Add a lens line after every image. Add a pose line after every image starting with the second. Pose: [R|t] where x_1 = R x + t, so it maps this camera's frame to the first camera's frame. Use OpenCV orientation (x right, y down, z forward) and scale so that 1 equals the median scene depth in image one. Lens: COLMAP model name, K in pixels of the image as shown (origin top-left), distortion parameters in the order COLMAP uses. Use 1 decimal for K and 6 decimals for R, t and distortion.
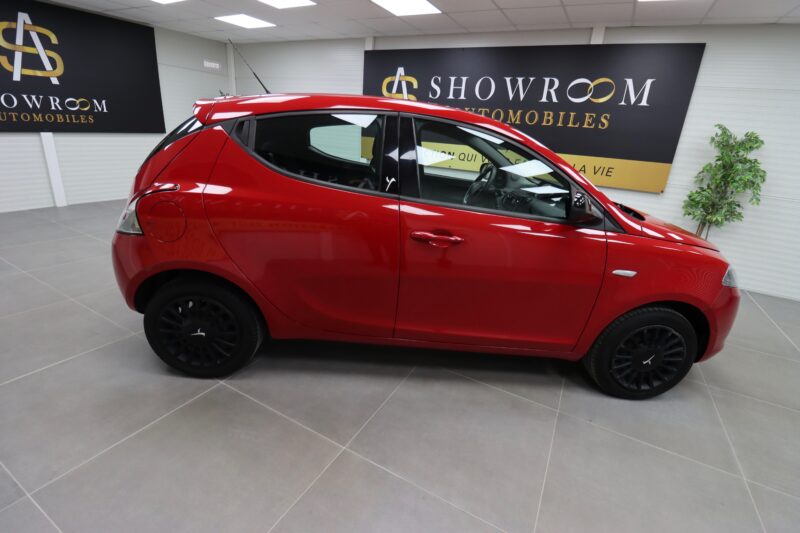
lens RADIAL K [[372.2, 0, 397.2], [0, 372.2, 259.7], [0, 0, 1]] dist [-0.002996, -0.008958]
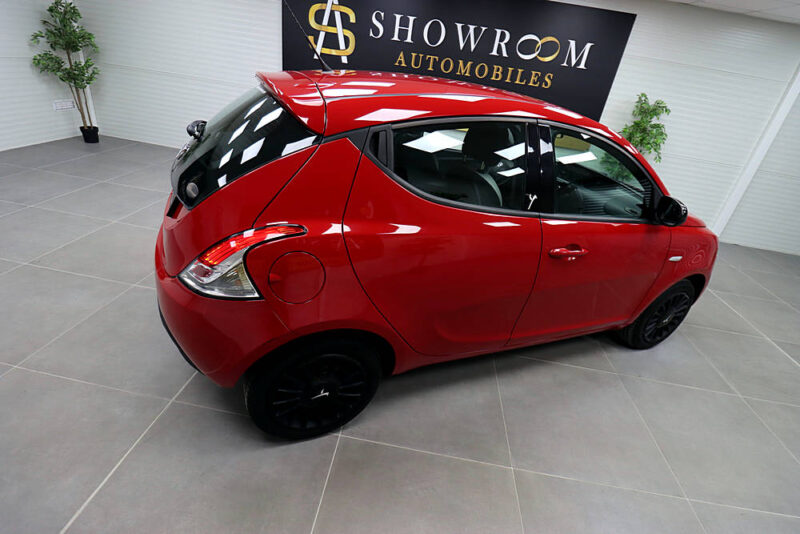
lens RADIAL K [[372.2, 0, 399.9], [0, 372.2, 261.3], [0, 0, 1]] dist [-0.002996, -0.008958]
pose [[0.926695, -0.129855, 0.352666, -0.264403], [0.059816, 0.977410, 0.202713, -0.104640], [-0.371022, -0.166758, 0.913529, 0.097512]]
